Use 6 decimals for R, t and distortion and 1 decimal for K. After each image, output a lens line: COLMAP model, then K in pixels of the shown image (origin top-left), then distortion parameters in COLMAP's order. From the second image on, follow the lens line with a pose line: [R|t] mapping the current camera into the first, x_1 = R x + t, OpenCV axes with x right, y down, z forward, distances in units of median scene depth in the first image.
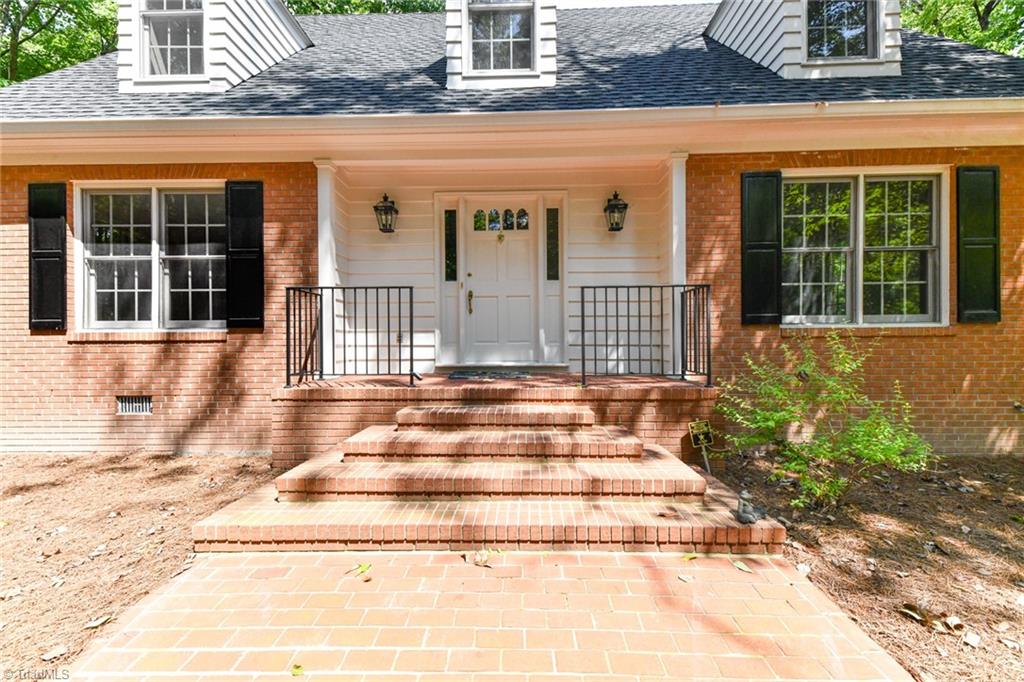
lens RADIAL K [[414.1, 0, 512.9], [0, 414.1, 338.0], [0, 0, 1]] dist [0.026984, 0.000614]
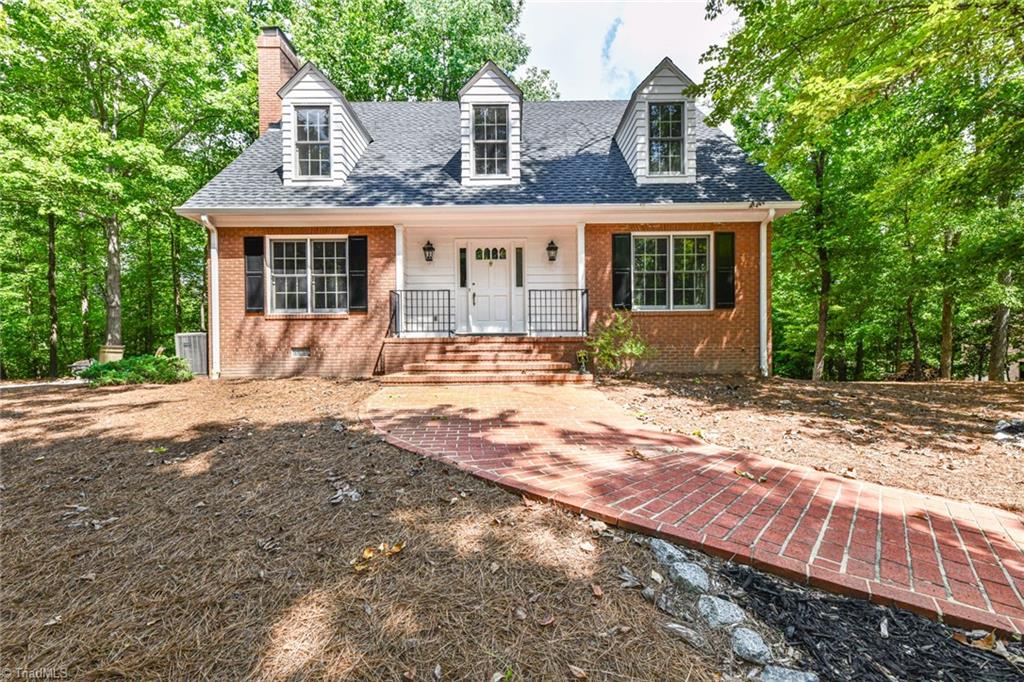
lens RADIAL K [[414.1, 0, 509.5], [0, 414.1, 338.8], [0, 0, 1]] dist [0.026984, 0.000614]
pose [[0.999772, -0.002308, 0.021222, 0.013806], [0.002449, 0.999975, -0.006618, 0.108290], [-0.021207, 0.006668, 0.999753, -0.881230]]
